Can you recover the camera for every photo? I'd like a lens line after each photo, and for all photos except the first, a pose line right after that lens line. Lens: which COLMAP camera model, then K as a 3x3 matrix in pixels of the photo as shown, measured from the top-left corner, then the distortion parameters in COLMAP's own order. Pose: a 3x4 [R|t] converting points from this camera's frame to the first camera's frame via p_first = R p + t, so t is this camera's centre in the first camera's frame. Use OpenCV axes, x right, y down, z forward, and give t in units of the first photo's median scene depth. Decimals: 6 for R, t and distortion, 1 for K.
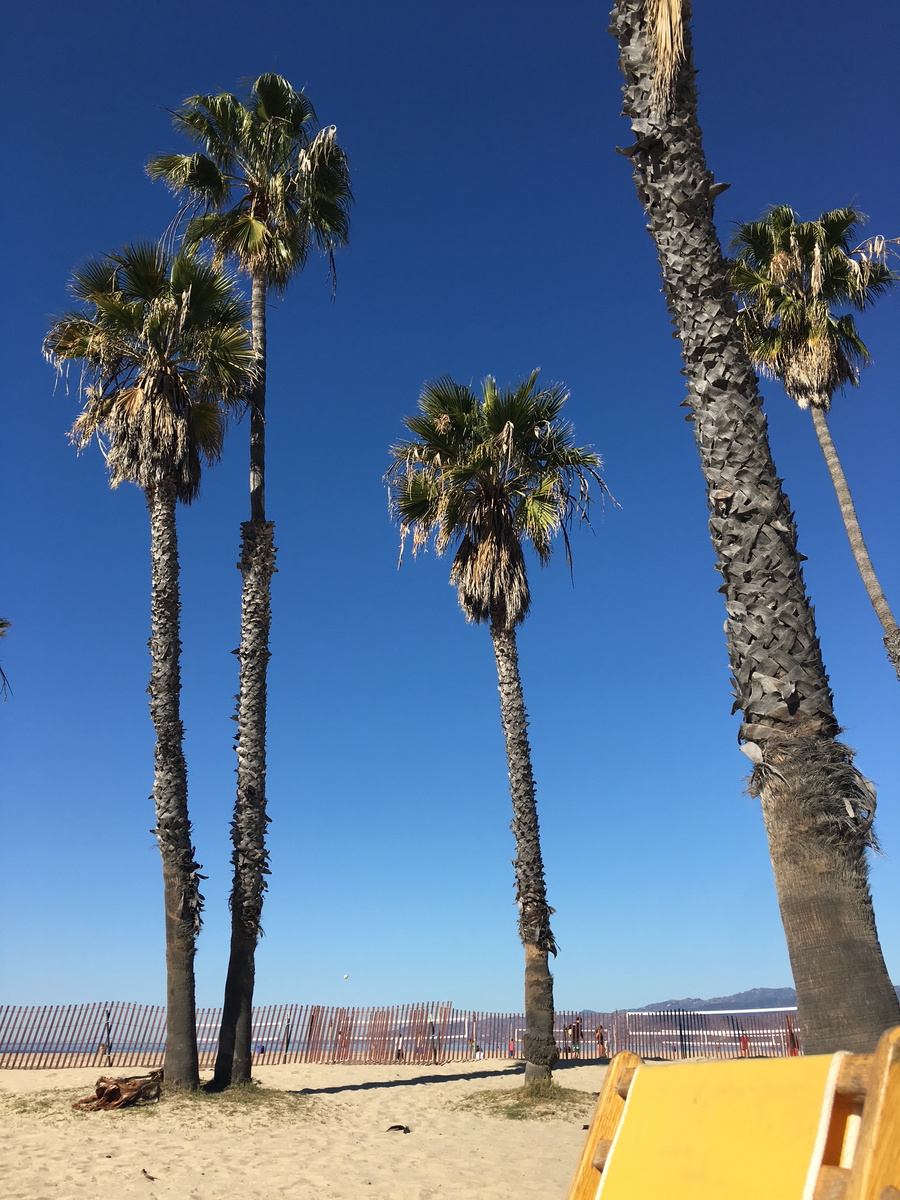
lens RADIAL K [[967.7, 0, 450.0], [0, 967.7, 600.0], [0, 0, 1]] dist [0.002125, -0.060132]
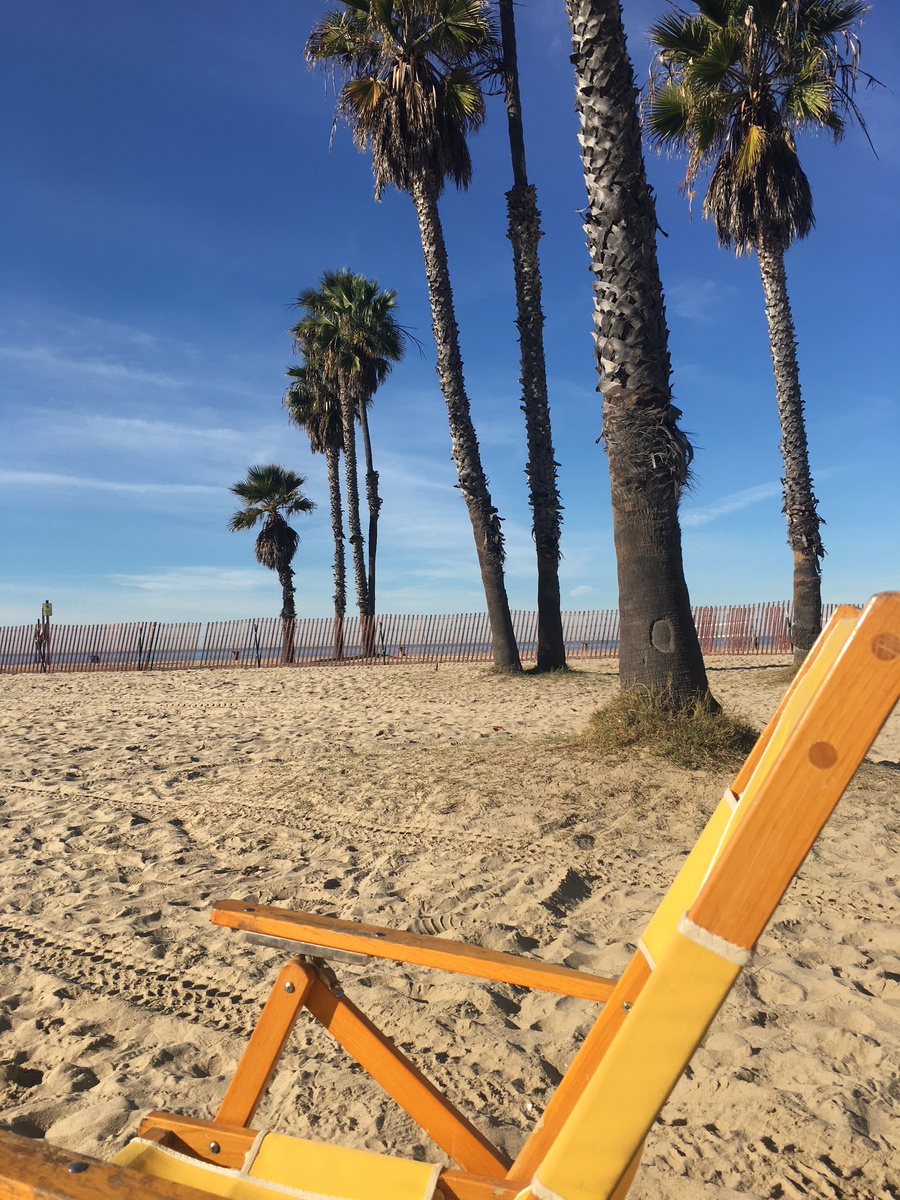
lens RADIAL K [[932.1, 0, 450.0], [0, 932.1, 600.0], [0, 0, 1]] dist [-0.001675, -0.056479]
pose [[0.897741, -0.042097, -0.438507, 0.185719], [0.204529, 0.921463, 0.330263, -0.021401], [0.390165, -0.386178, 0.835845, -0.057813]]
